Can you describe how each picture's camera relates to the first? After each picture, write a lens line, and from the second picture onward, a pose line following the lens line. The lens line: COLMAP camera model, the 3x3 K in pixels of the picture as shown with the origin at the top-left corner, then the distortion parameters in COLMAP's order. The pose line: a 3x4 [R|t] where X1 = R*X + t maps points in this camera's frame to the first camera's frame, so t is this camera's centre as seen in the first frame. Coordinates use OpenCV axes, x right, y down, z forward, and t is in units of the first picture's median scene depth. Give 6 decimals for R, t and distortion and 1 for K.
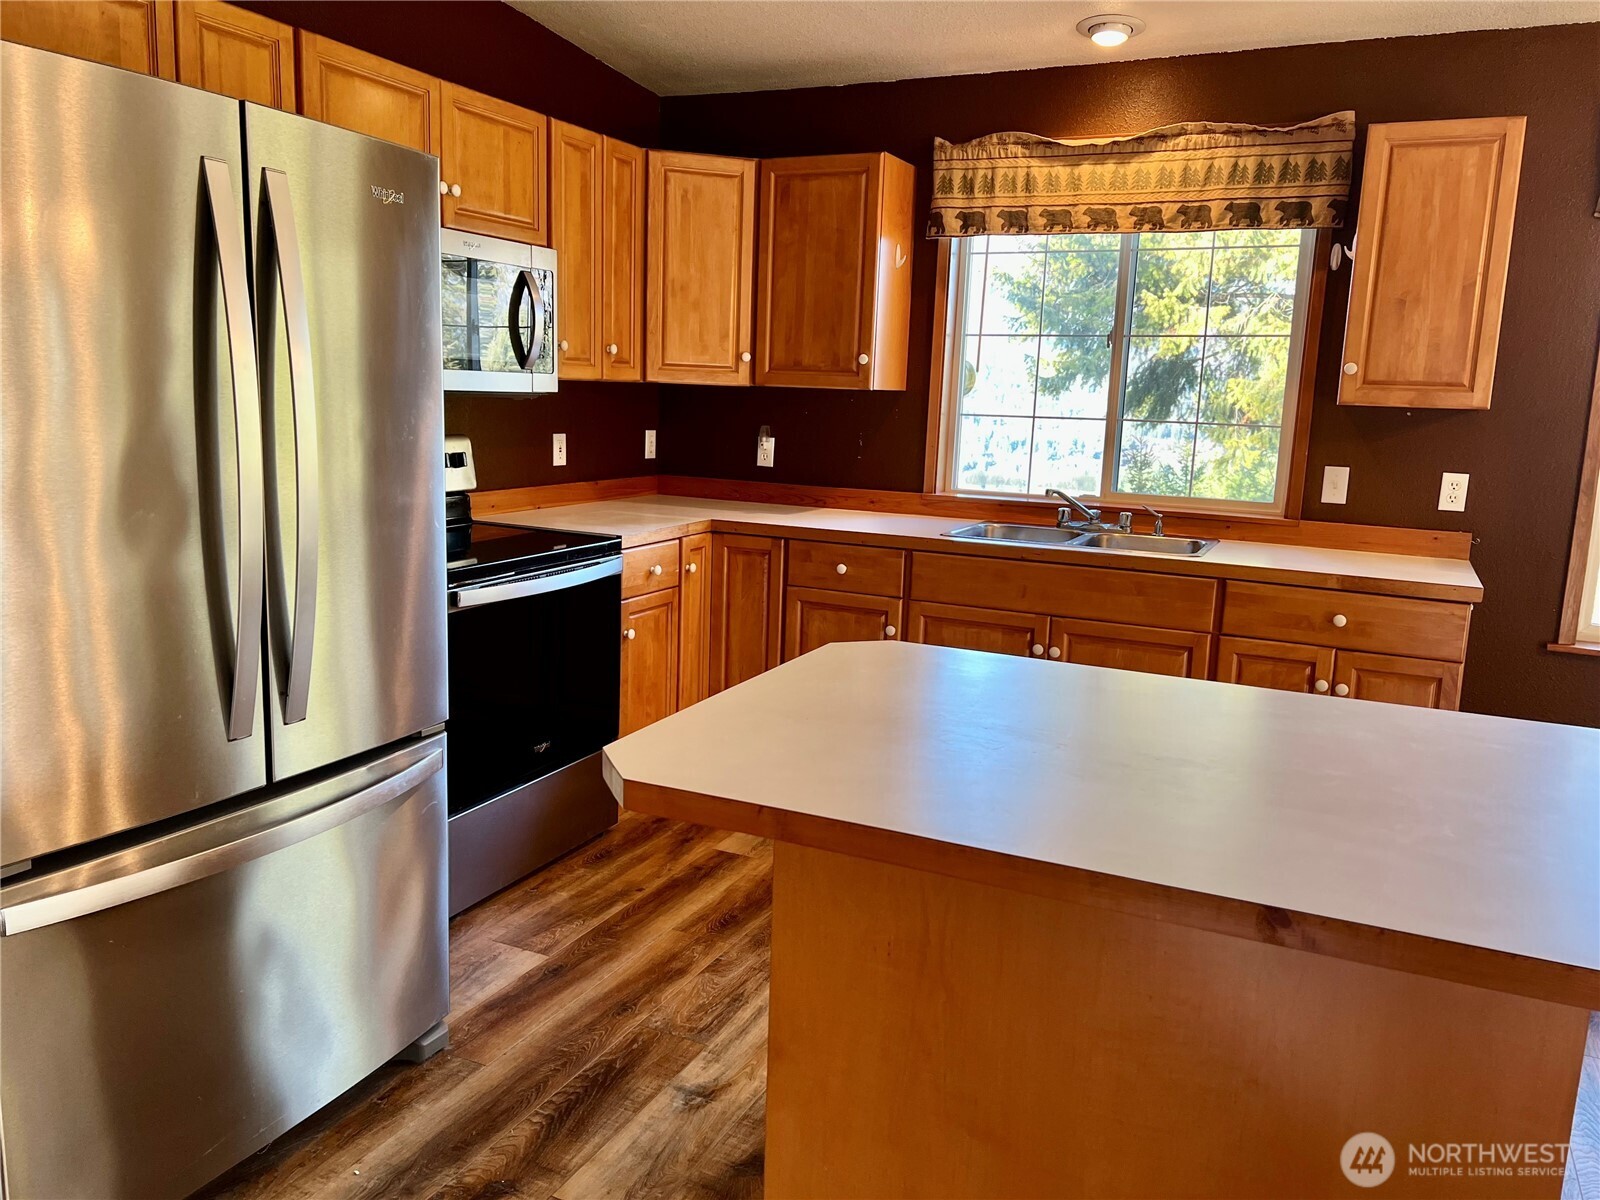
lens RADIAL K [[1196.6, 0, 793.3], [0, 1196.6, 598.1], [0, 0, 1]] dist [0.046595, -0.048369]
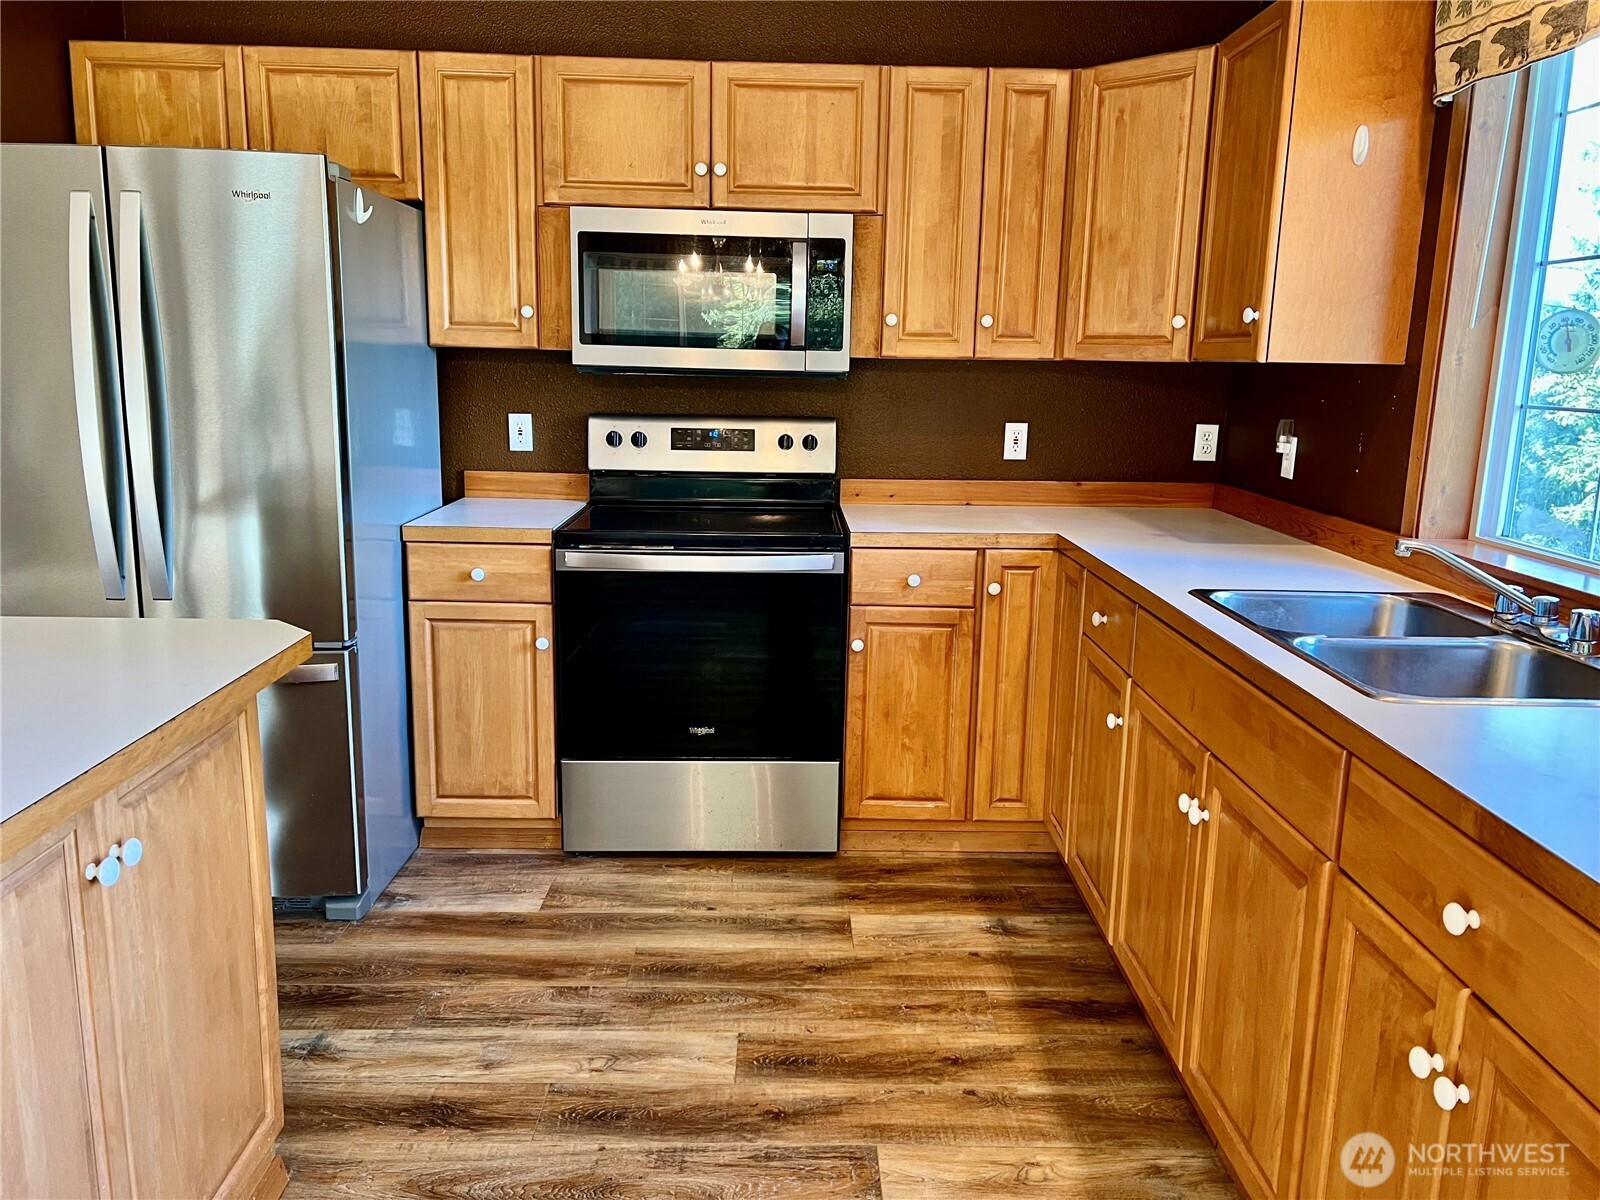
lens RADIAL K [[1196.6, 0, 799.9], [0, 1196.6, 592.9], [0, 0, 1]] dist [0.046595, -0.048369]
pose [[0.452123, 0.149185, -0.879391, 0.576529], [-0.161659, 0.983291, 0.083697, -0.069981], [0.877183, 0.104320, 0.468686, 0.519173]]
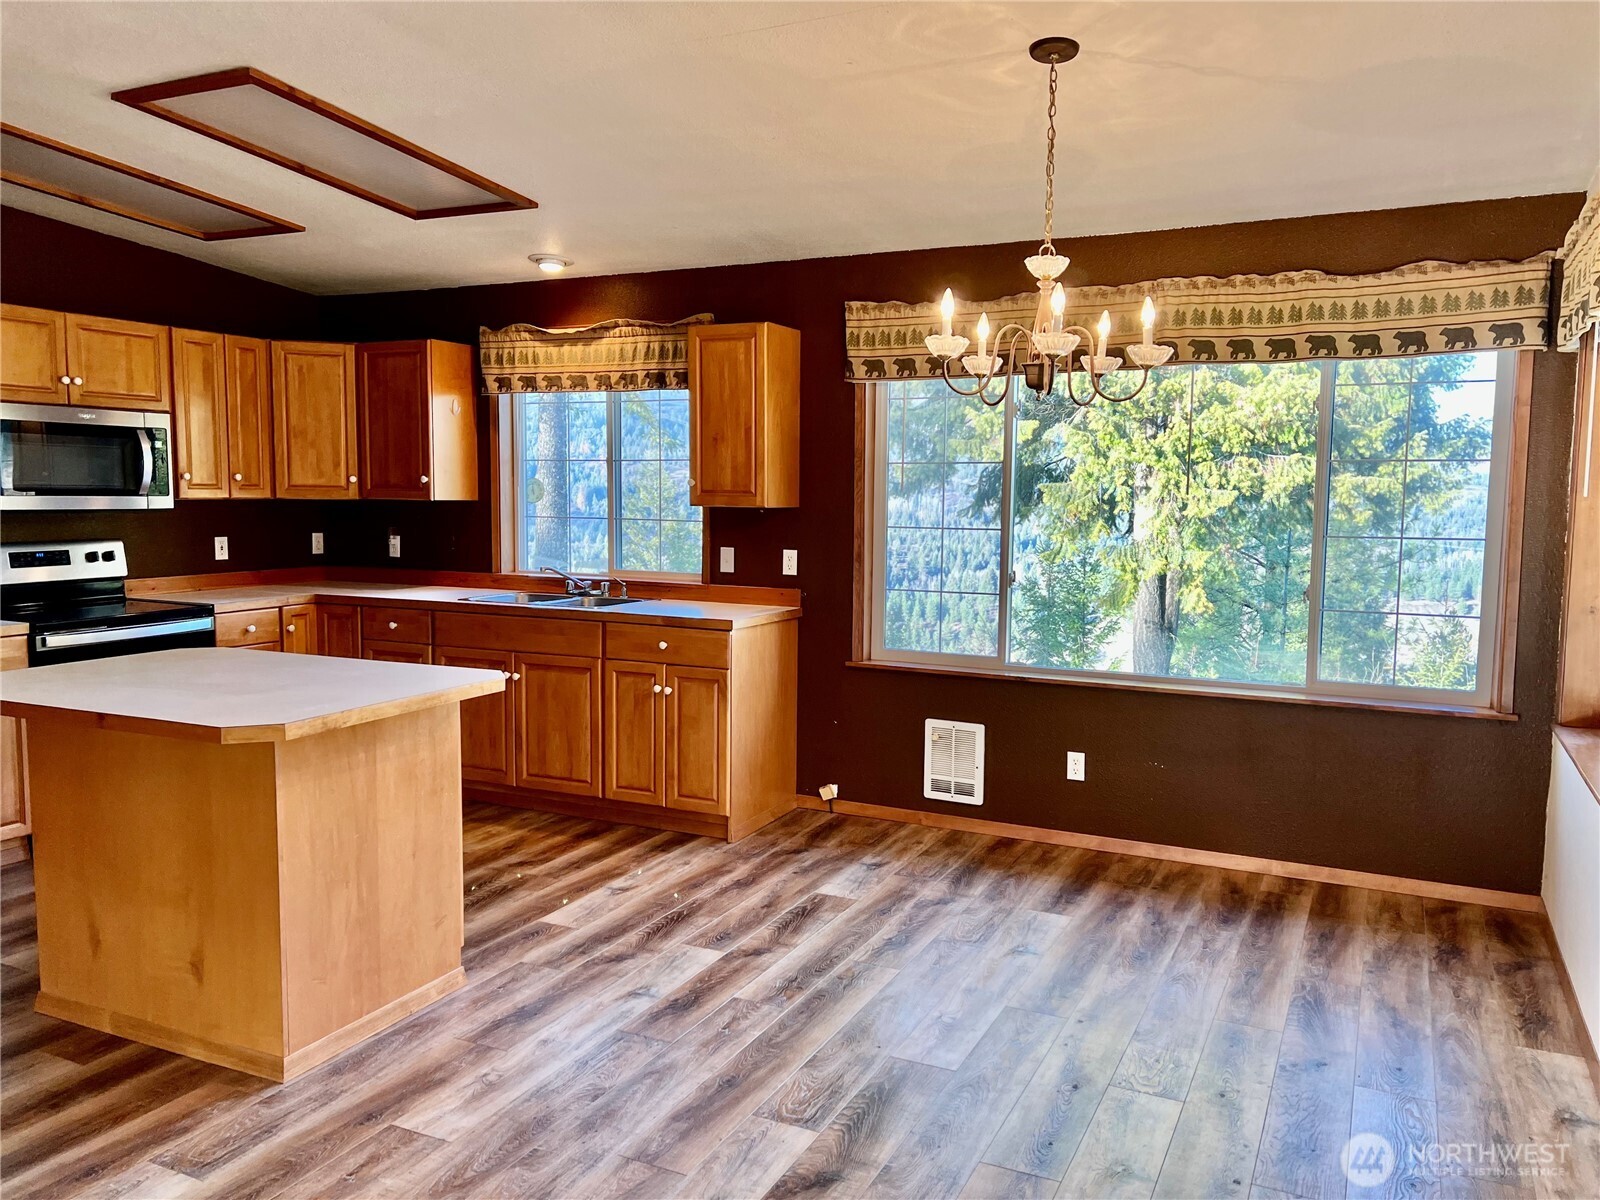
lens RADIAL K [[1196.6, 0, 817.2], [0, 1196.6, 603.0], [0, 0, 1]] dist [0.046595, -0.048369]
pose [[0.999683, -0.023838, 0.008125, 0.537797], [0.024420, 0.996390, -0.081303, 0.078192], [-0.006157, 0.081476, 0.996656, -0.436996]]
